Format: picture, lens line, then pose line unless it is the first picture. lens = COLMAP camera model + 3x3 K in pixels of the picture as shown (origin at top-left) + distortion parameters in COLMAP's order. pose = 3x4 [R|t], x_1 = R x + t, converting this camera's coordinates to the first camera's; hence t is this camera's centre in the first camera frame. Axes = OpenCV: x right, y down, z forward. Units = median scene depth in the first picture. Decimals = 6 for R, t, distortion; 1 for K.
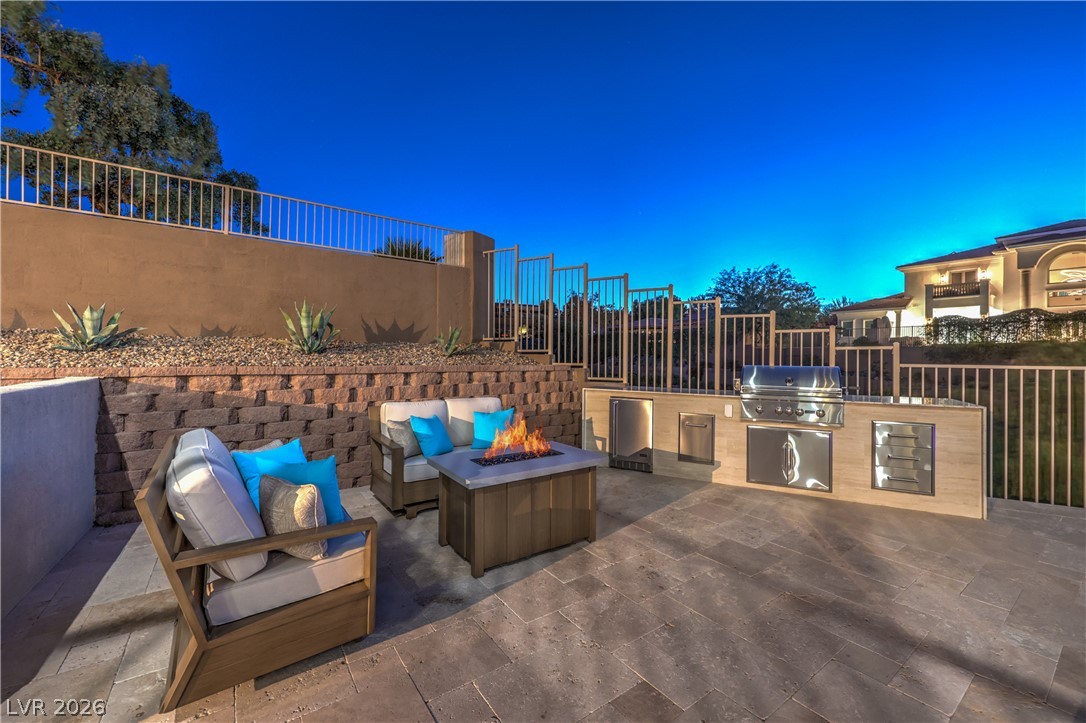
lens RADIAL K [[434.5, 0, 543.0], [0, 434.5, 361.5], [0, 0, 1]] dist [0.000174, 0.000102]
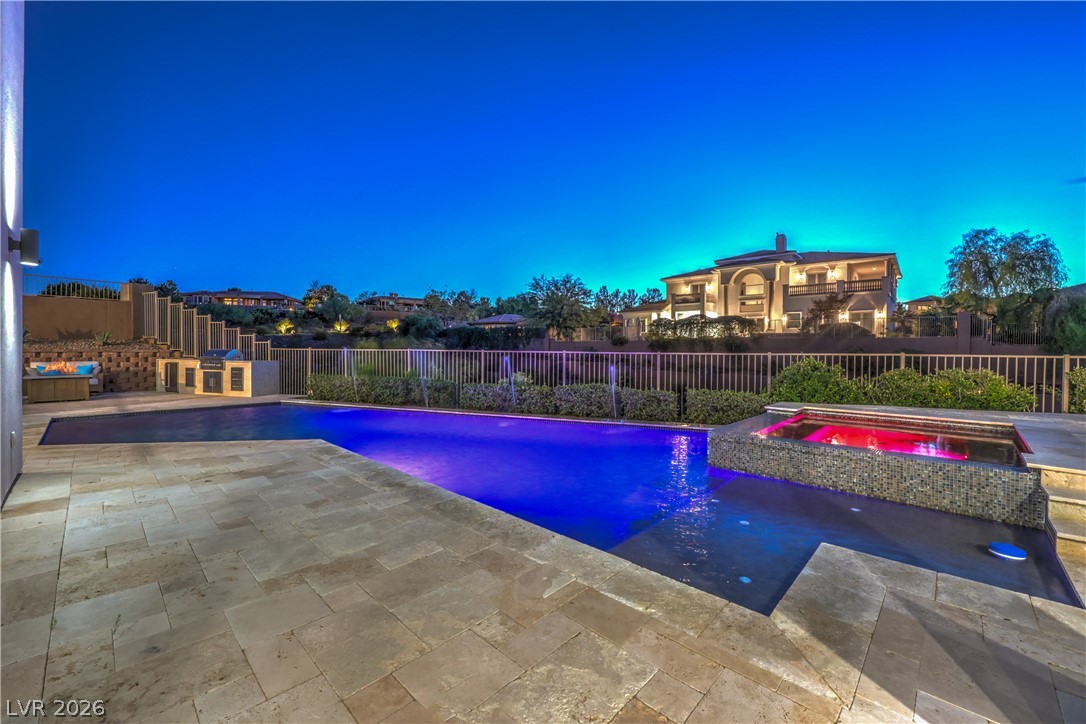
lens RADIAL K [[439.0, 0, 542.8], [0, 439.0, 355.2], [0, 0, 1]] dist [0.001820, 0.000242]
pose [[0.983059, -0.001189, 0.183283, 0.280065], [0.000108, 0.999983, 0.005906, 0.004215], [-0.183287, -0.005786, 0.983042, -0.283770]]
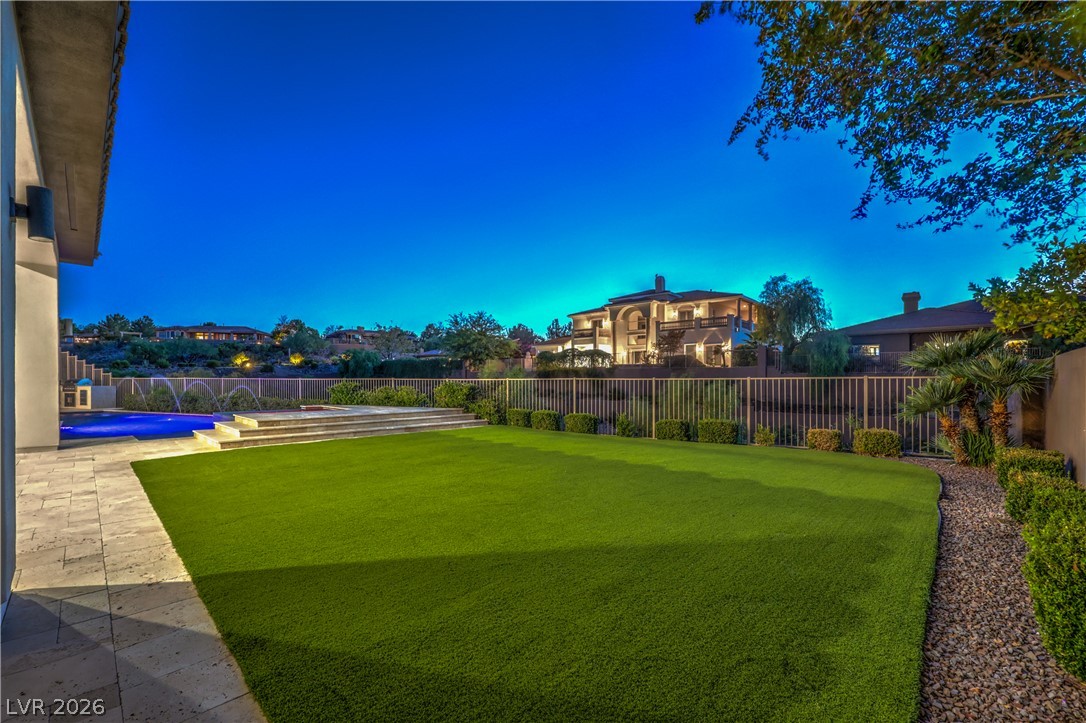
lens RADIAL K [[445.8, 0, 539.6], [0, 445.8, 379.3], [0, 0, 1]] dist [-0.003139, -0.000355]
pose [[0.983502, -0.003984, 0.180851, 0.563815], [0.005866, 0.999934, -0.009874, 0.011569], [-0.180800, 0.010772, 0.983461, -0.538882]]
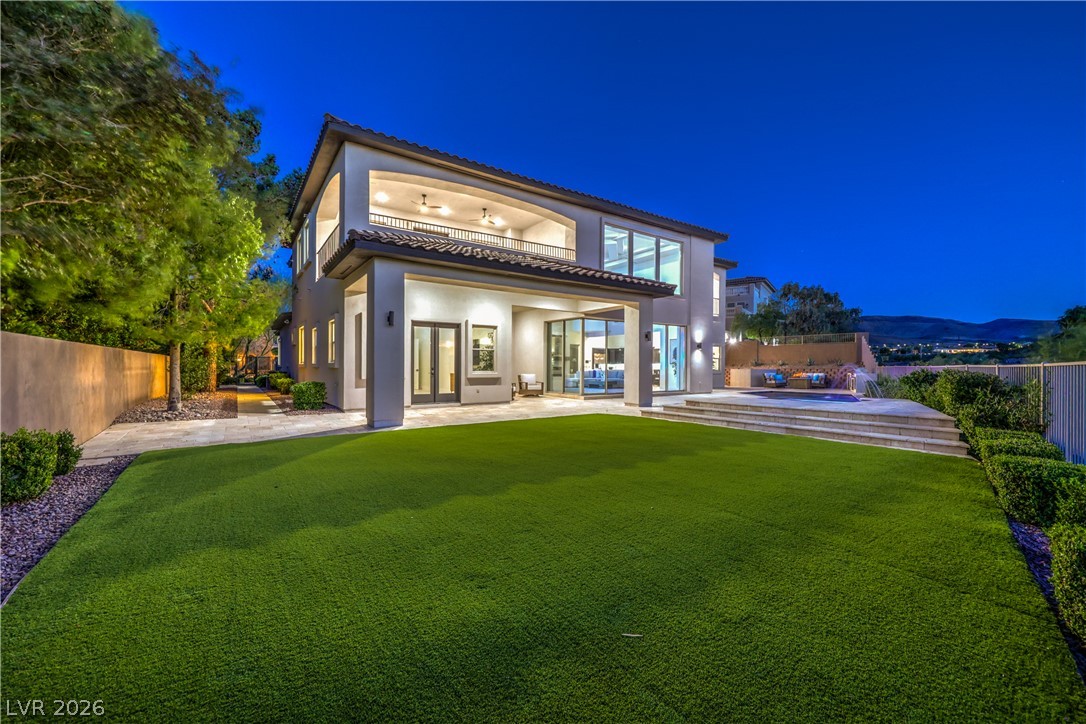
lens RADIAL K [[444.1, 0, 542.5], [0, 444.1, 371.1], [0, 0, 1]] dist [-0.000302, 0.000069]
pose [[-0.011339, -0.000283, -0.999936, 0.770665], [-0.010180, 0.999948, -0.000167, 0.012749], [0.999884, 0.010177, -0.011341, -0.346569]]
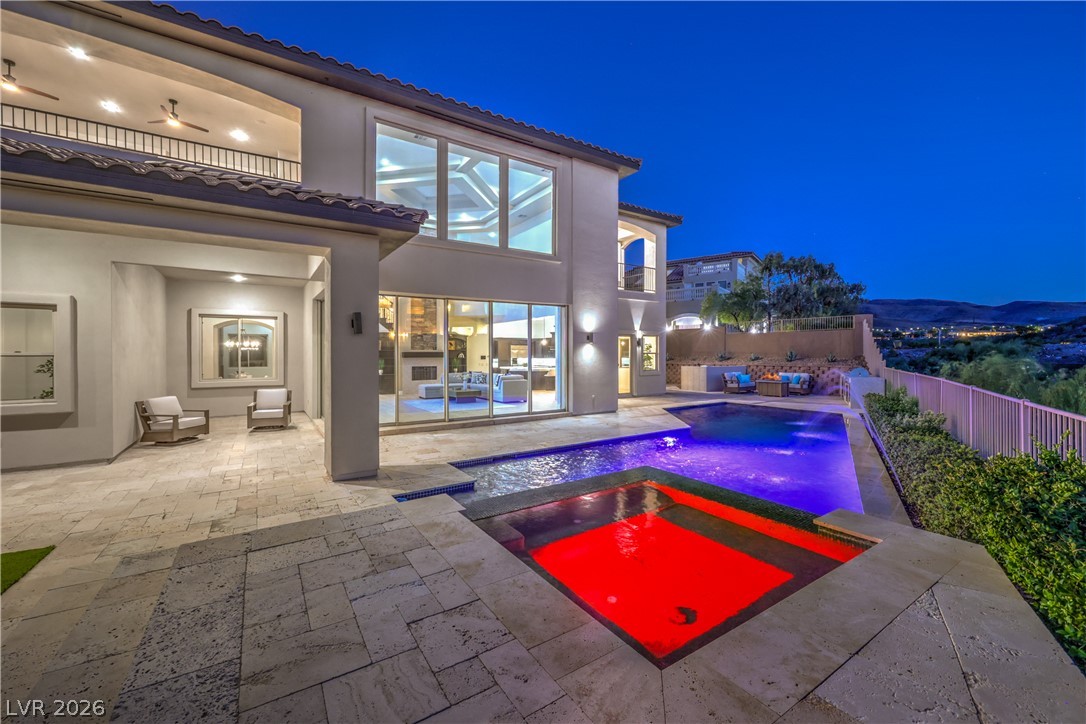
lens RADIAL K [[439.0, 0, 542.8], [0, 439.0, 355.2], [0, 0, 1]] dist [0.001820, 0.000242]
pose [[-0.033591, -0.003869, -0.999428, 0.536300], [-0.004377, 0.999983, -0.003724, -0.007261], [0.999426, 0.004249, -0.033607, -0.168811]]
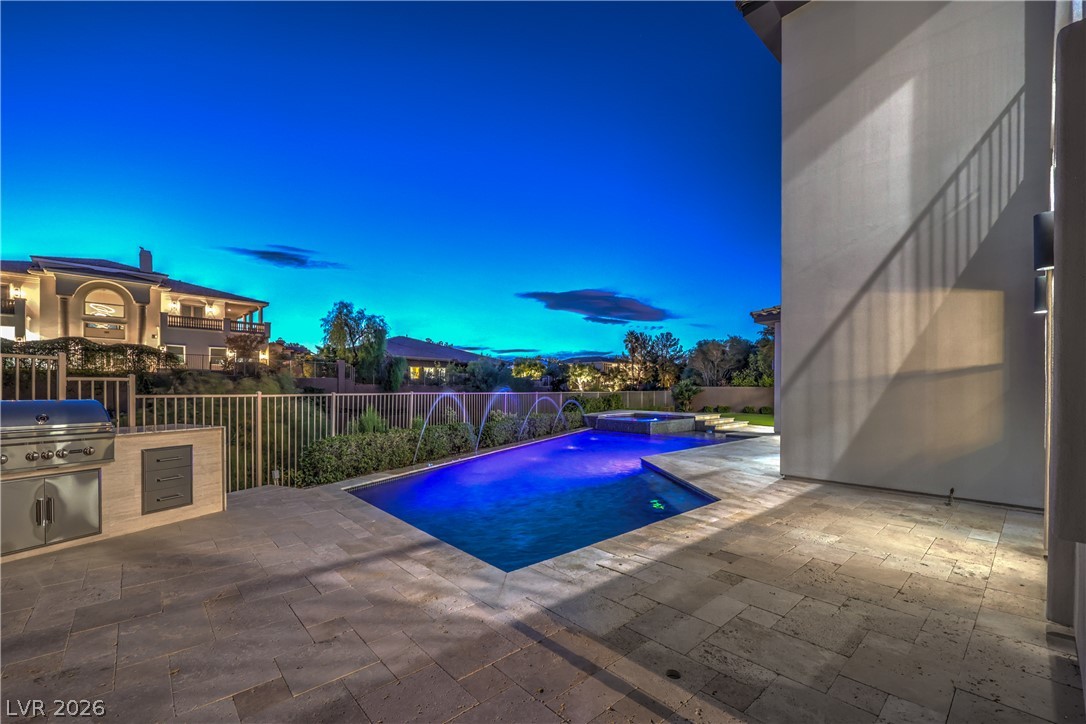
lens RADIAL K [[446.1, 0, 548.8], [0, 446.1, 391.8], [0, 0, 1]] dist [0.000034, 0.000065]
pose [[-0.121947, -0.011072, 0.992475, -0.049122], [0.002602, 0.999931, 0.011475, -0.001664], [-0.992533, 0.003982, -0.121910, 0.018152]]
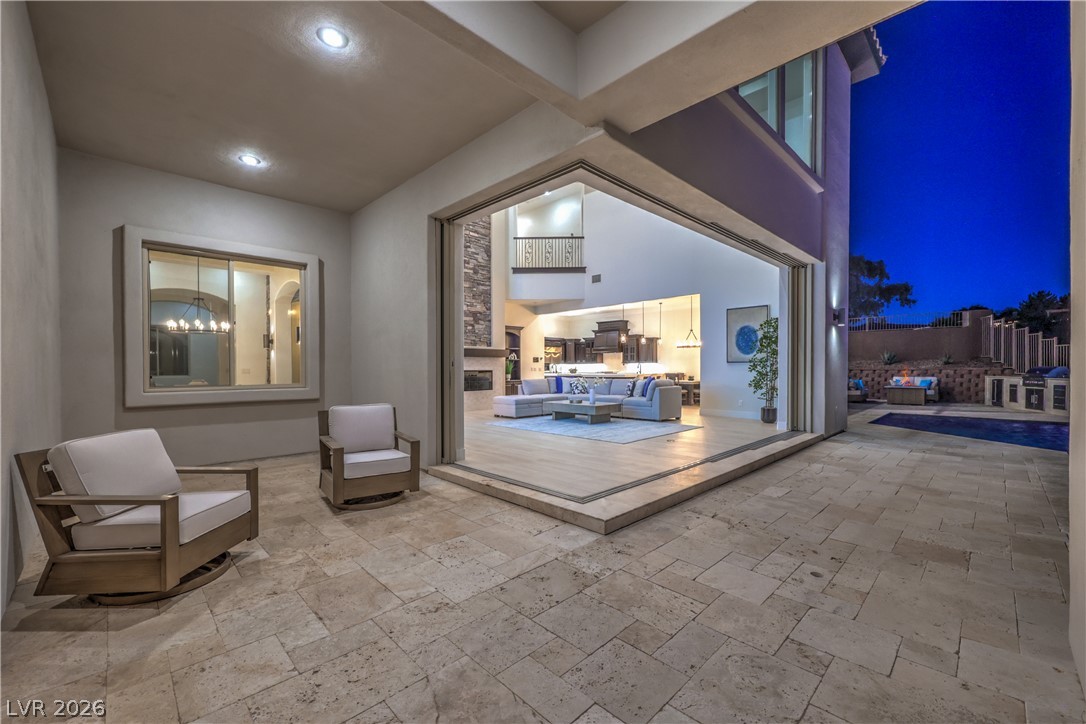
lens RADIAL K [[444.1, 0, 542.5], [0, 444.1, 371.1], [0, 0, 1]] dist [-0.000302, 0.000069]
pose [[0.154331, -0.000840, -0.988019, 0.376642], [-0.000918, 0.999999, -0.000994, 0.006029], [0.988019, 0.001061, 0.154330, -0.335426]]
